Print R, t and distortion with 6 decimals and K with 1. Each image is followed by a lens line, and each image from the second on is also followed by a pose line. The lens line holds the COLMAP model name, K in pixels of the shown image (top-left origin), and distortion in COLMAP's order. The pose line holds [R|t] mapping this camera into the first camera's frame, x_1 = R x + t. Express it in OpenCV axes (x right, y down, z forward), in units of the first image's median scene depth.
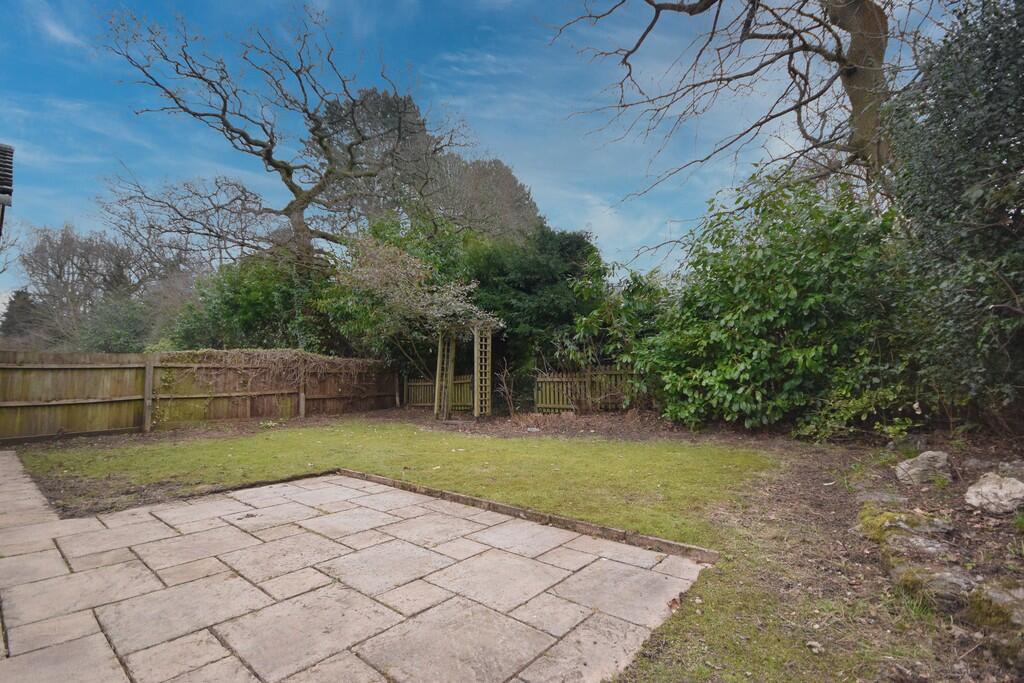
lens RADIAL K [[449.8, 0, 505.8], [0, 449.8, 340.6], [0, 0, 1]] dist [0.013913, -0.014522]
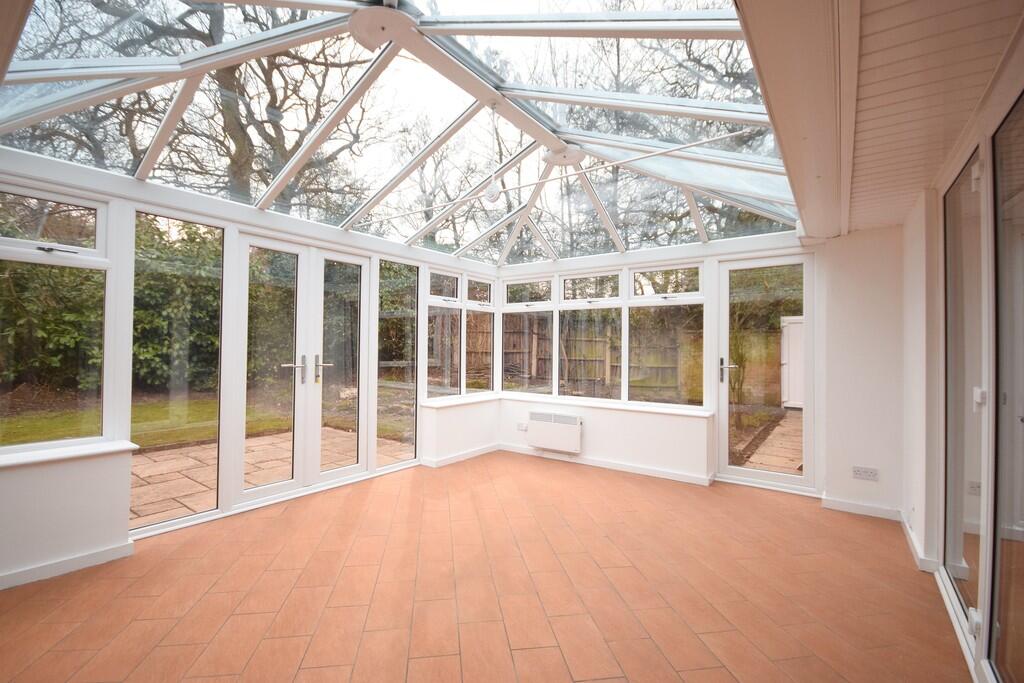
lens RADIAL K [[449.8, 0, 505.8], [0, 449.8, 340.6], [0, 0, 1]] dist [0.013913, -0.014522]
pose [[-0.067043, 0.020106, 0.997547, -0.994823], [-0.110225, 0.993528, -0.027433, -0.036299], [-0.991643, -0.111794, -0.064393, 0.047257]]
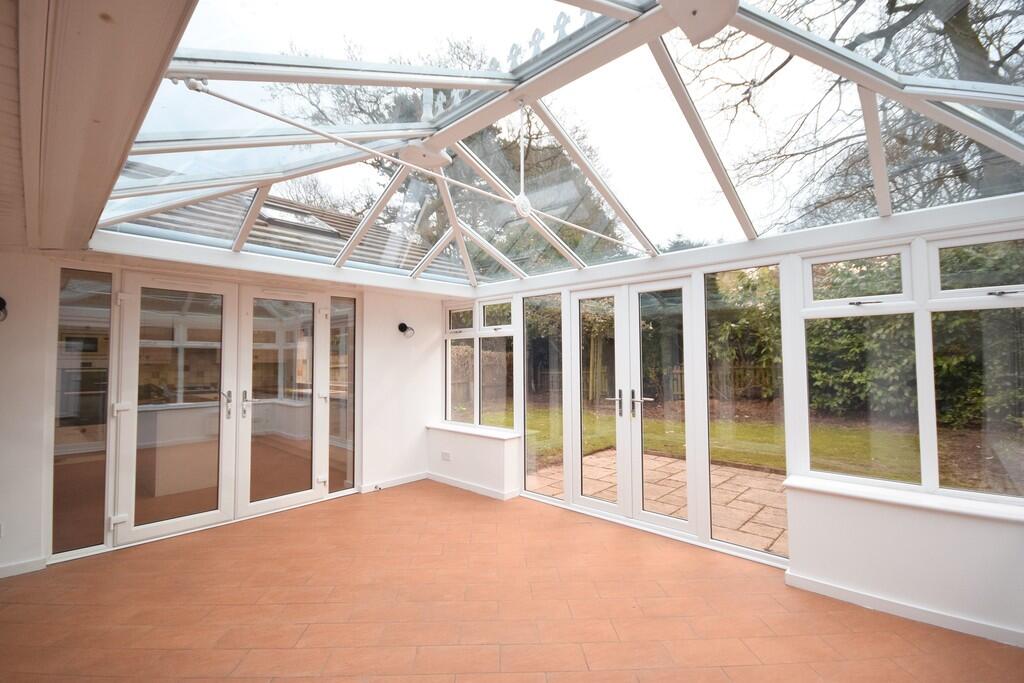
lens RADIAL K [[449.8, 0, 505.8], [0, 449.8, 340.6], [0, 0, 1]] dist [0.013913, -0.014522]
pose [[0.998456, -0.004944, -0.055335, -0.516687], [0.007884, 0.998561, 0.053038, -0.104996], [0.054993, -0.053393, 0.997058, -0.354002]]
